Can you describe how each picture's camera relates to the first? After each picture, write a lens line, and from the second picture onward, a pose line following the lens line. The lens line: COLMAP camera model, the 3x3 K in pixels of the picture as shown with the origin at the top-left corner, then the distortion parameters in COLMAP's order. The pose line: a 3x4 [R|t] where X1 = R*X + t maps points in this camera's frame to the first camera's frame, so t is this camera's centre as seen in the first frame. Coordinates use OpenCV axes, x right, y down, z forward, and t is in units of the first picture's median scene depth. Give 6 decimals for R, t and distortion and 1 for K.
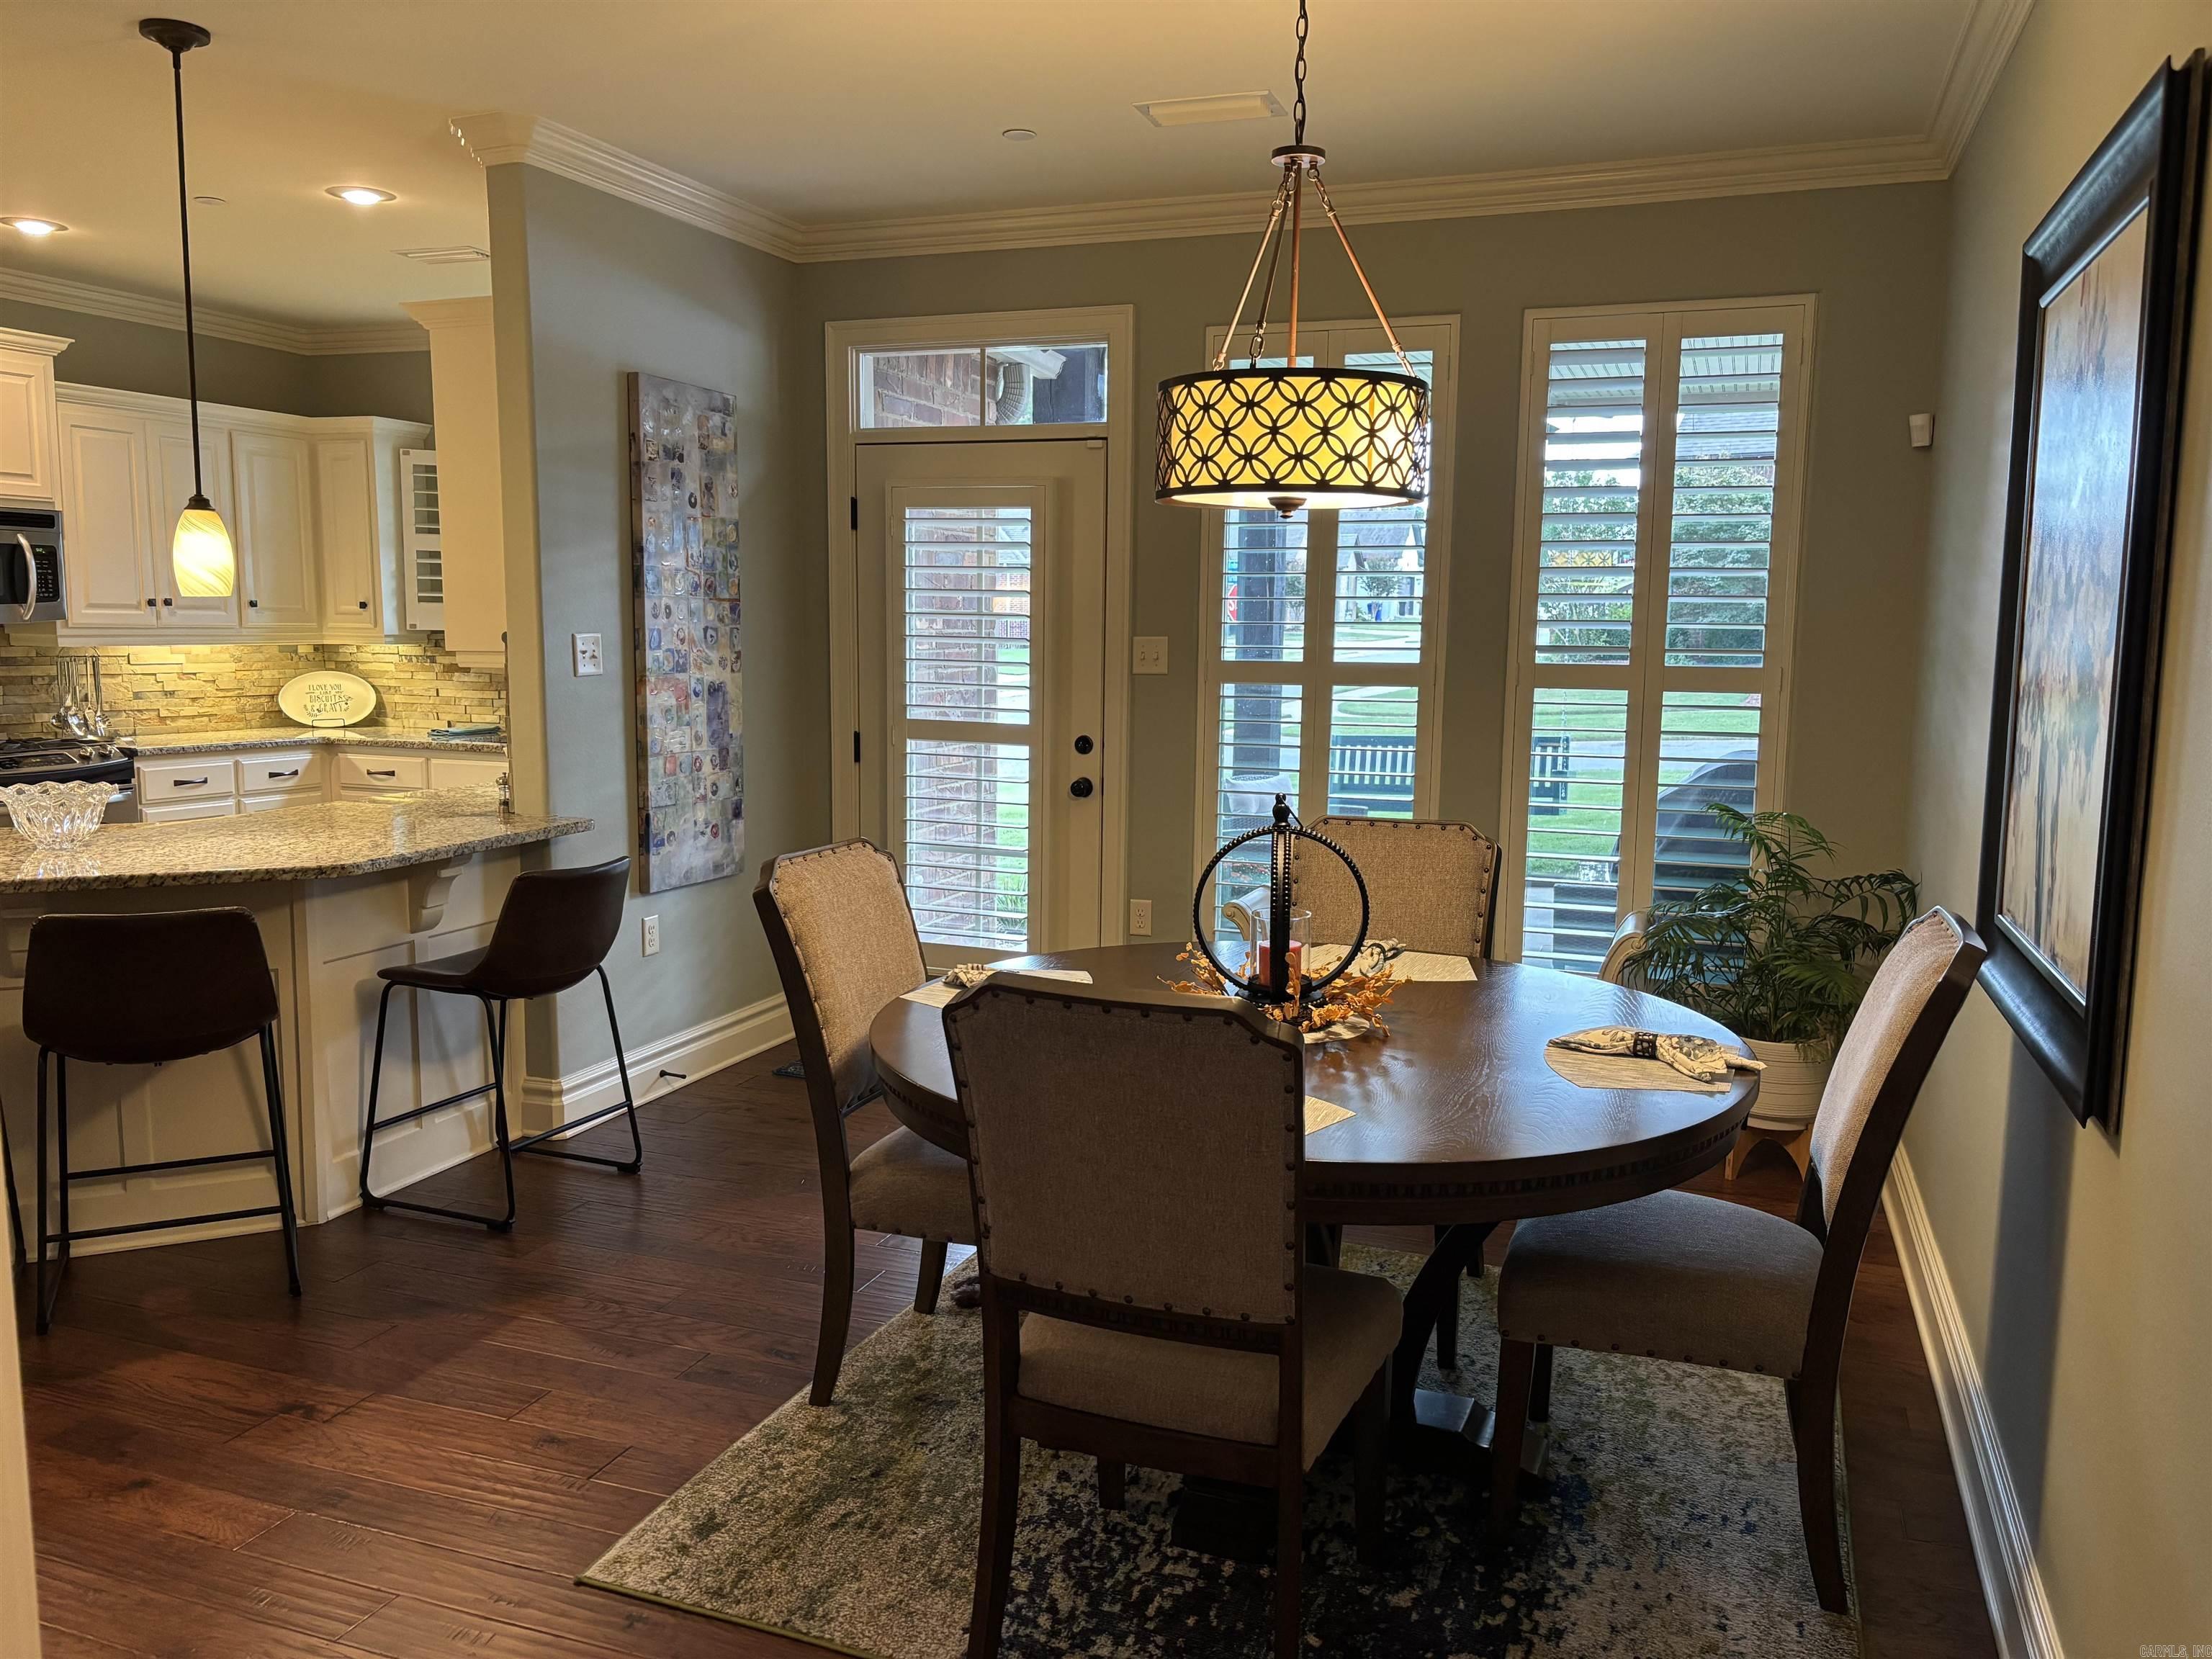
lens RADIAL K [[1666.2, 0, 1096.3], [0, 1666.2, 841.8], [0, 0, 1]] dist [0.045691, -0.061119]
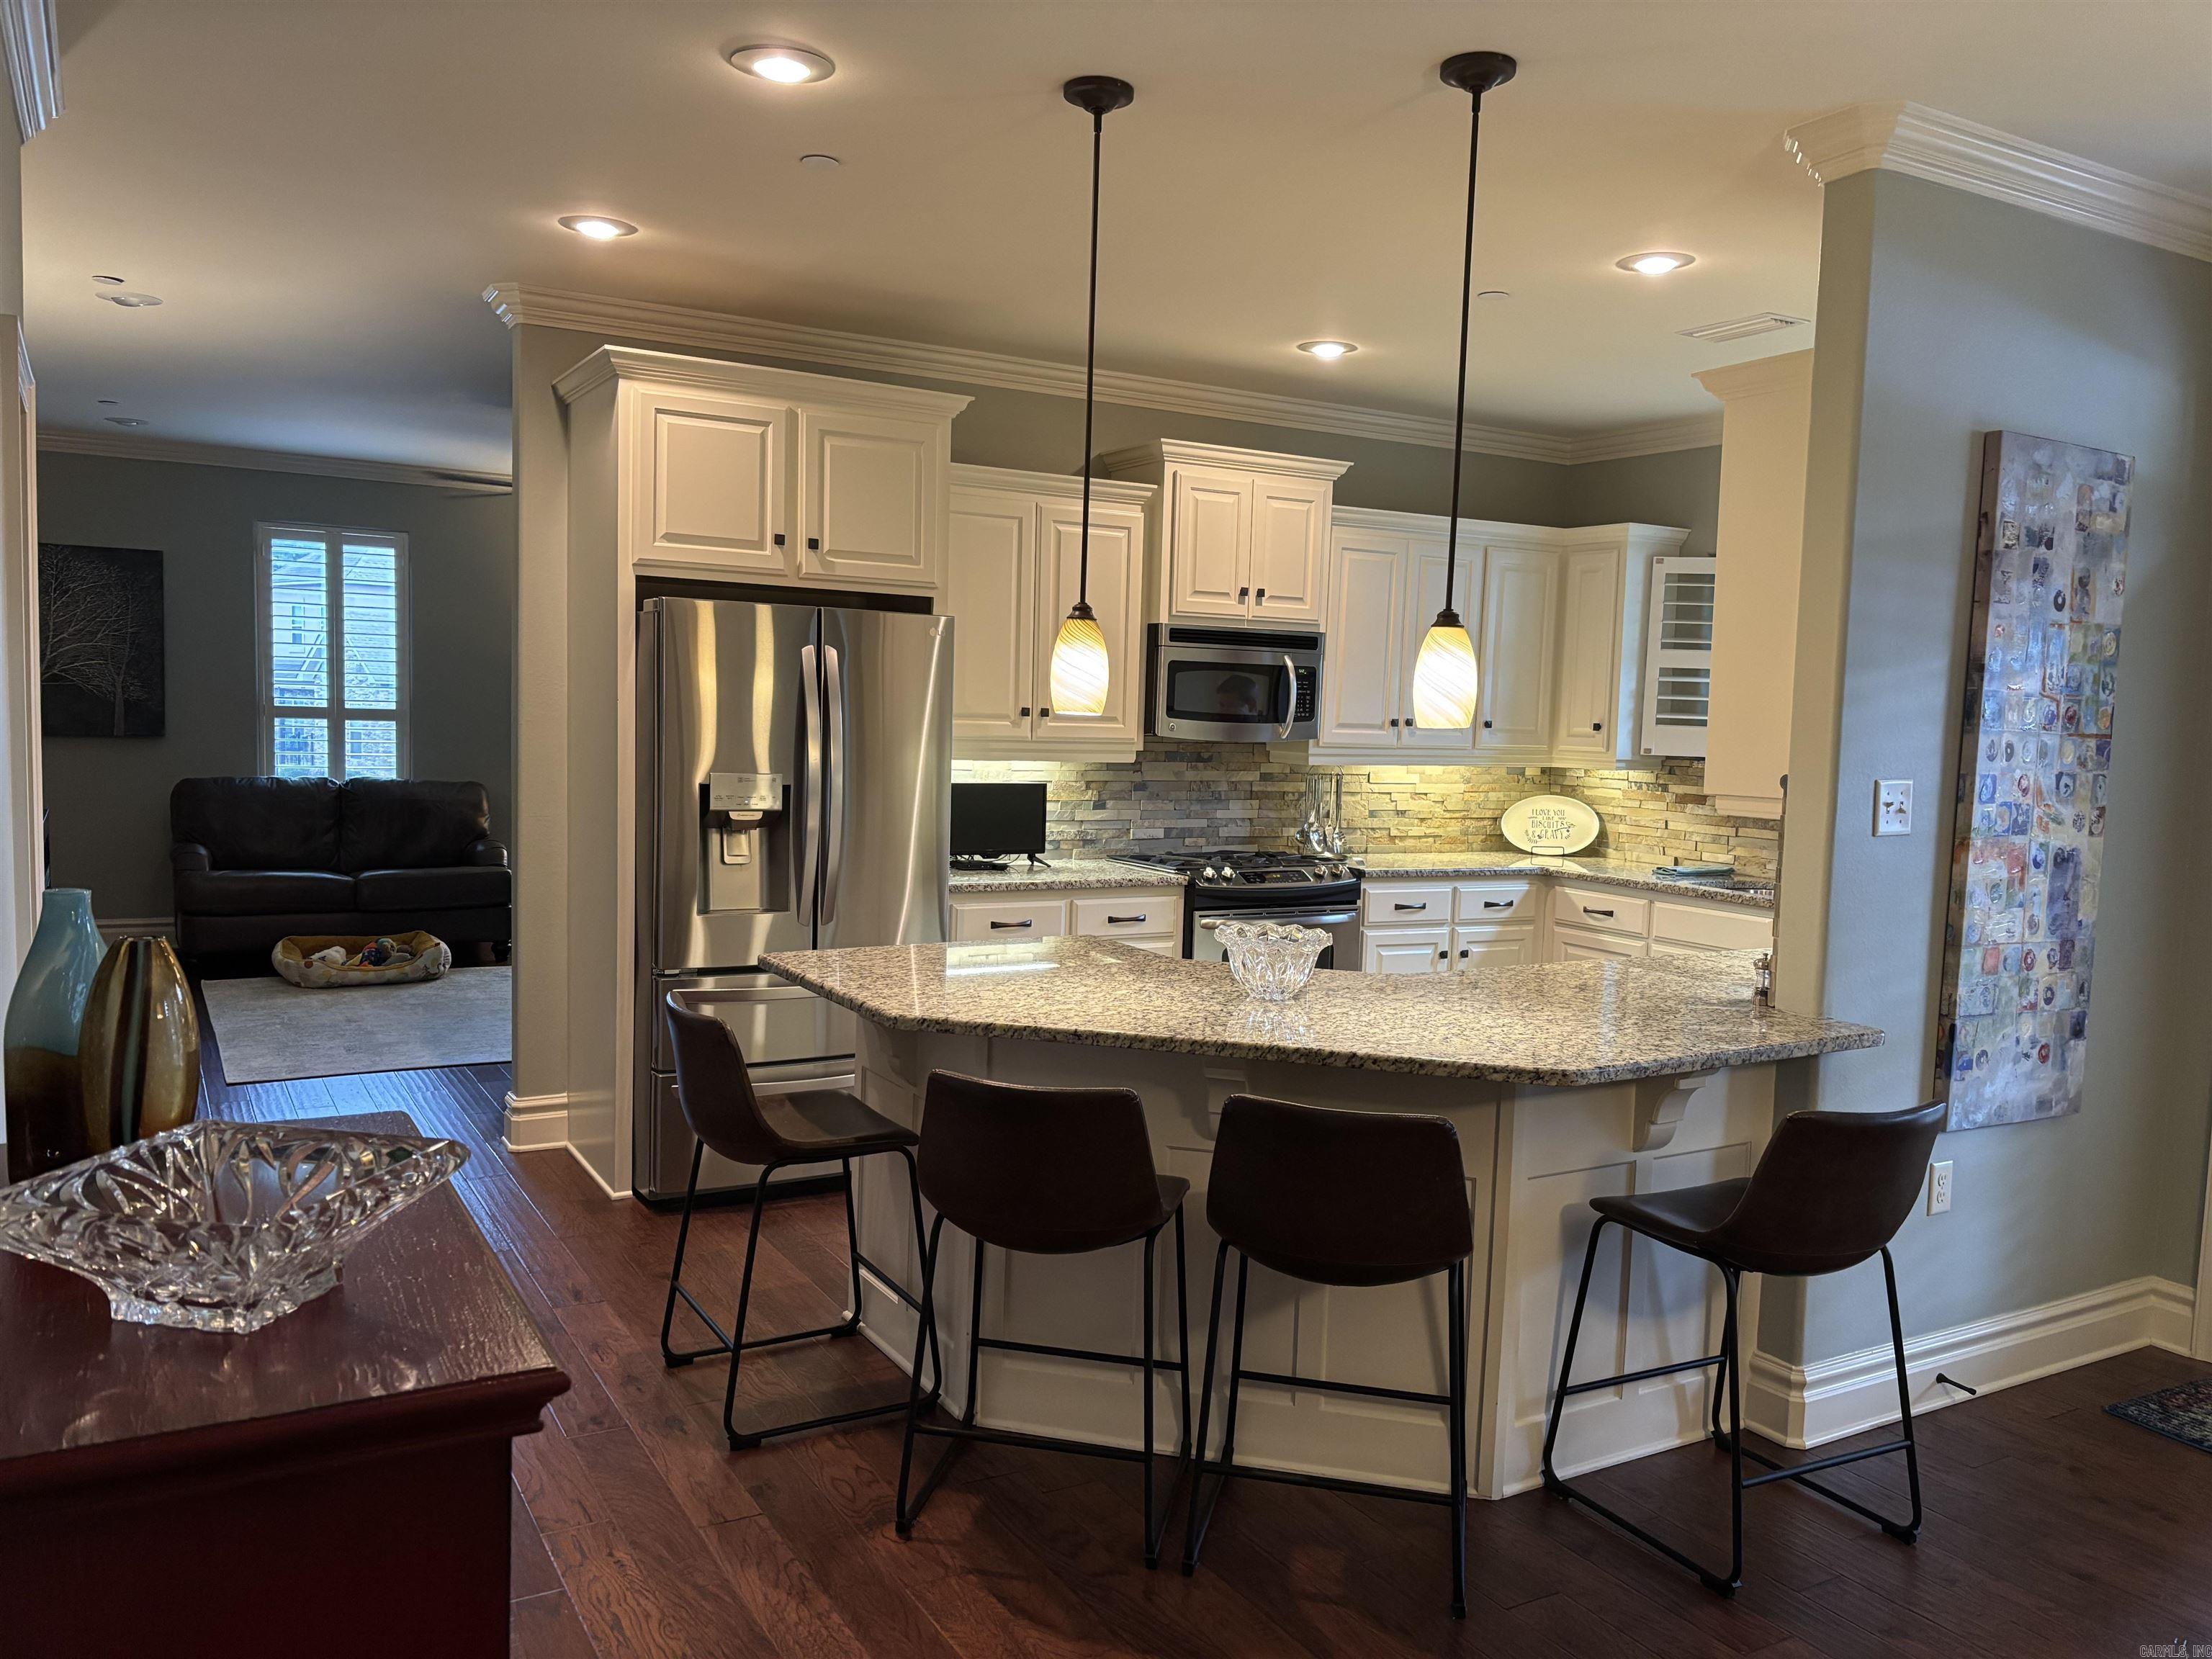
lens RADIAL K [[1666.2, 0, 1098.2], [0, 1666.2, 858.9], [0, 0, 1]] dist [0.045691, -0.061119]
pose [[0.772808, 0.069989, -0.630769, -0.092131], [-0.104747, 0.994336, -0.018005, -0.034163], [0.625936, 0.079985, 0.775762, 0.174003]]
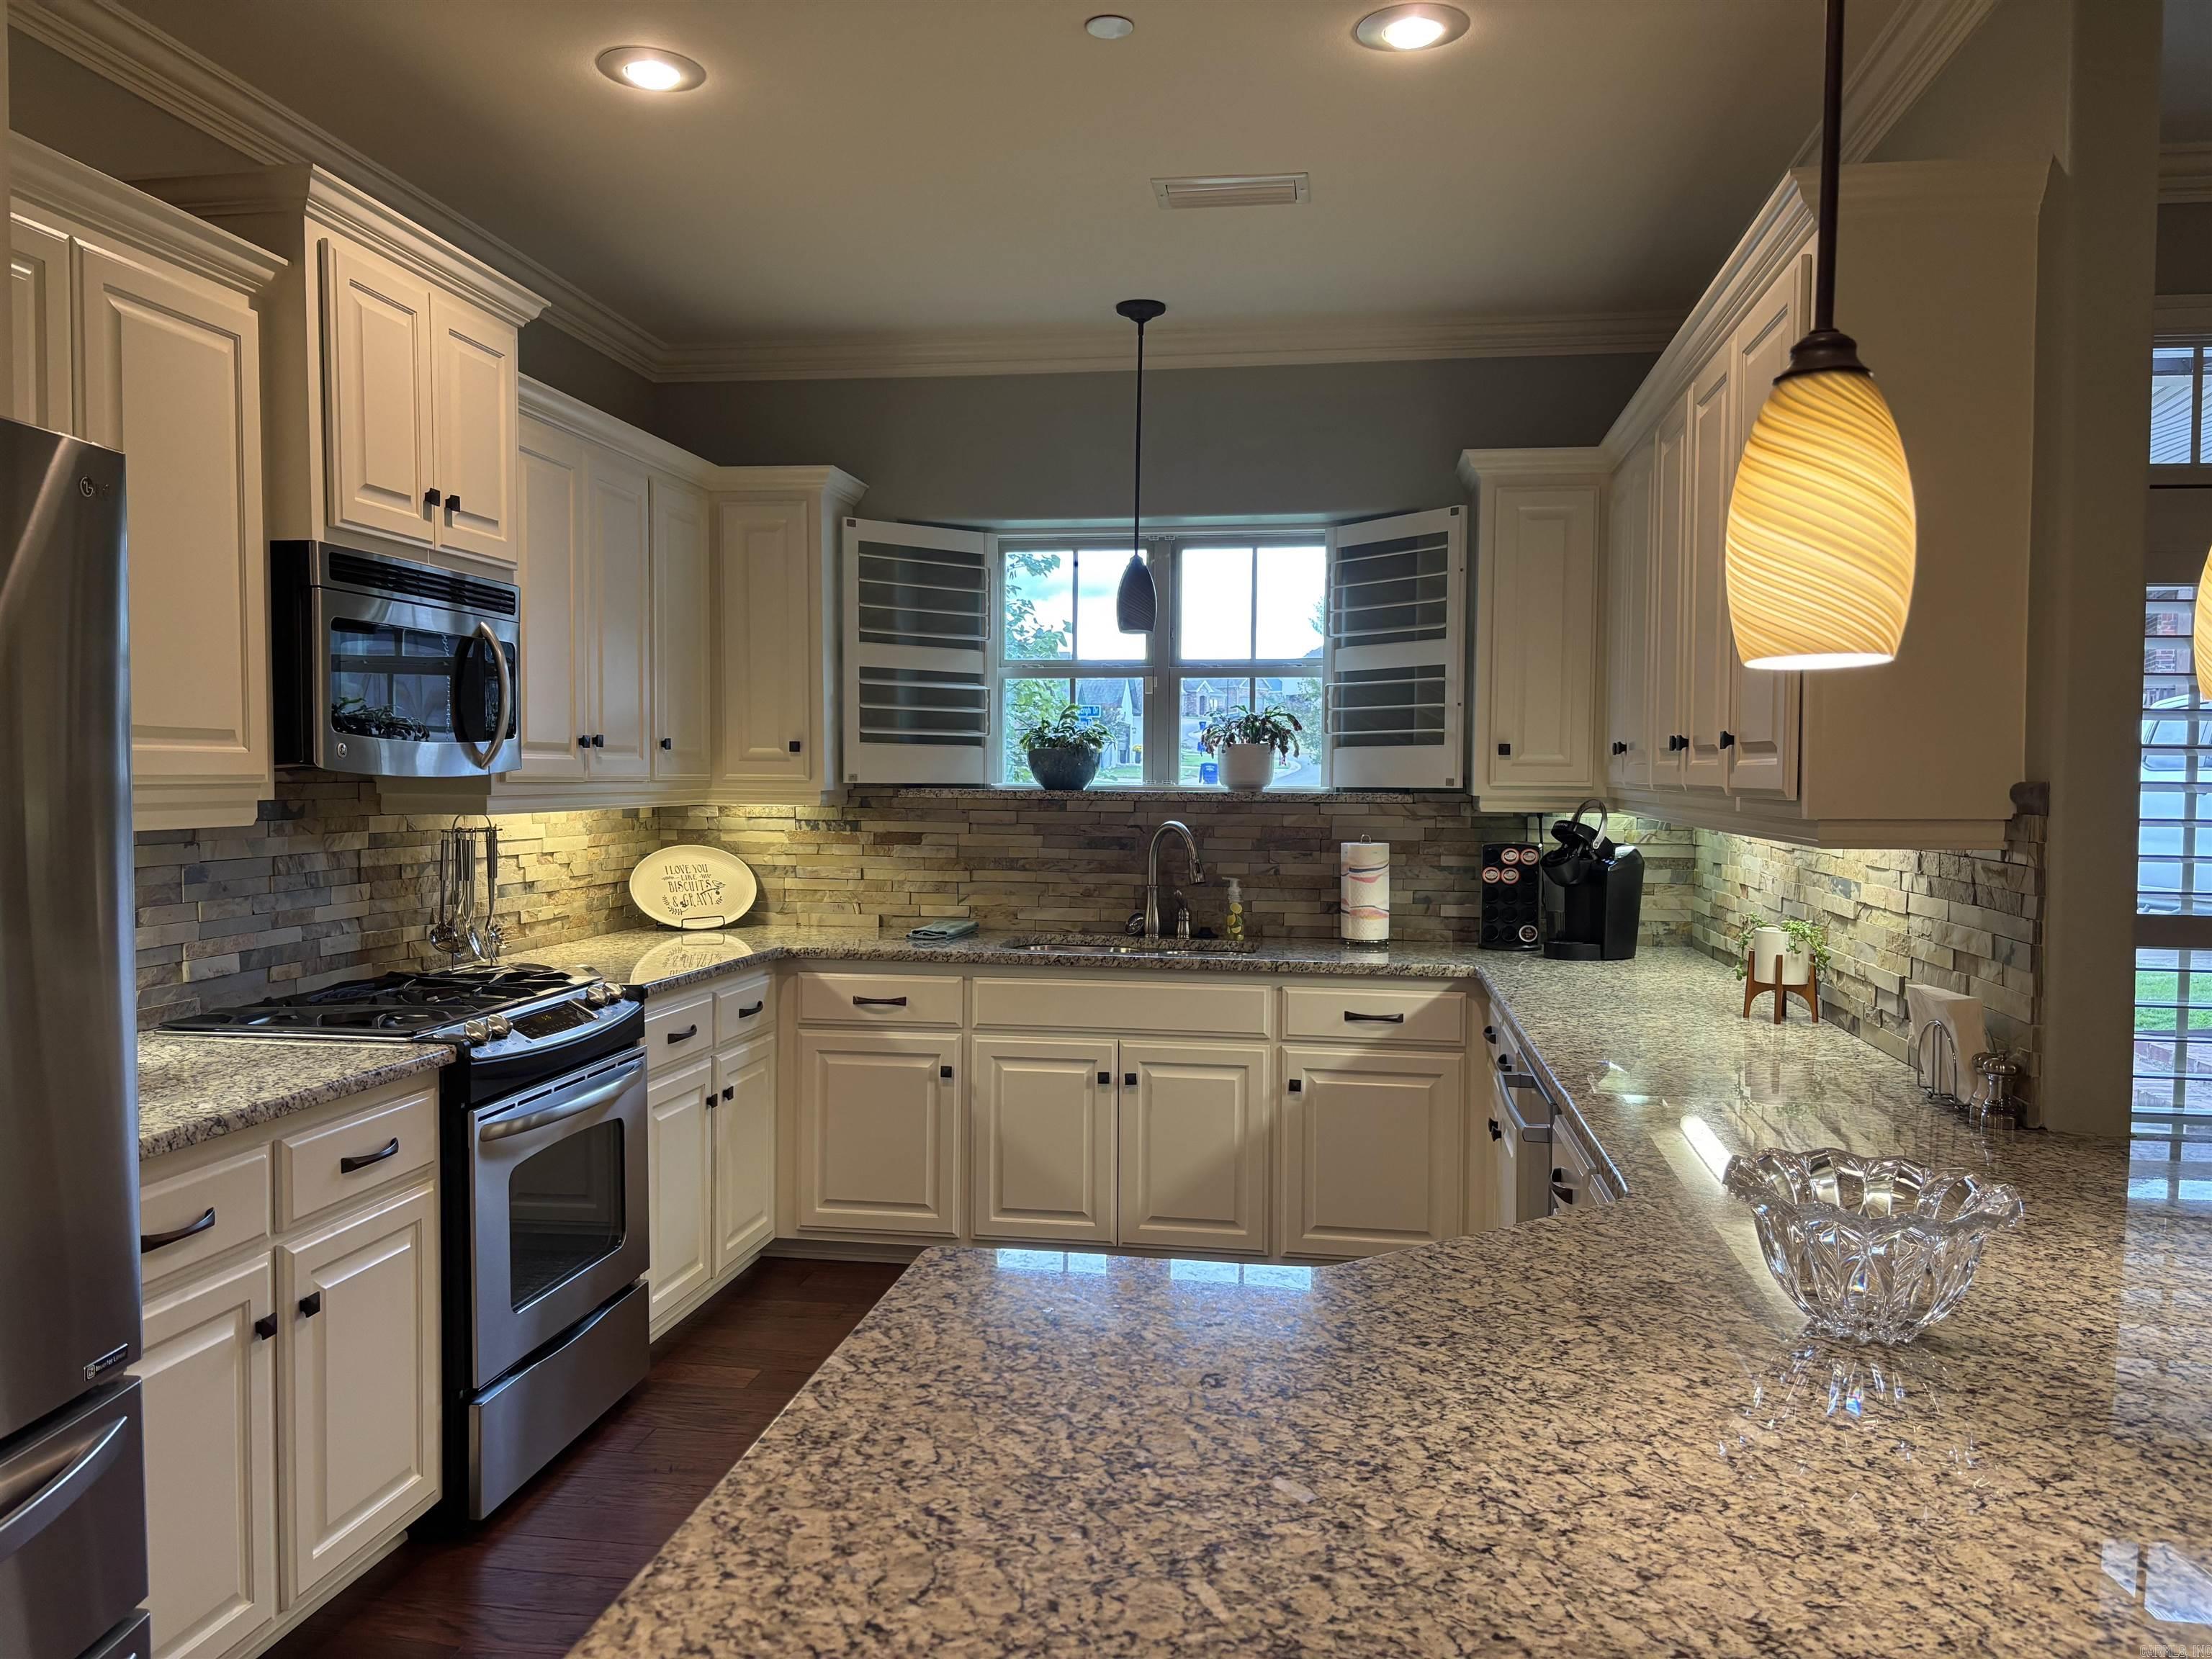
lens RADIAL K [[1666.2, 0, 1087.7], [0, 1666.2, 851.2], [0, 0, 1]] dist [0.045691, -0.061119]
pose [[0.980250, -0.014657, 0.197218, -0.648641], [0.030877, 0.996363, -0.079423, -0.062145], [-0.195337, 0.083944, 0.977137, 0.478254]]
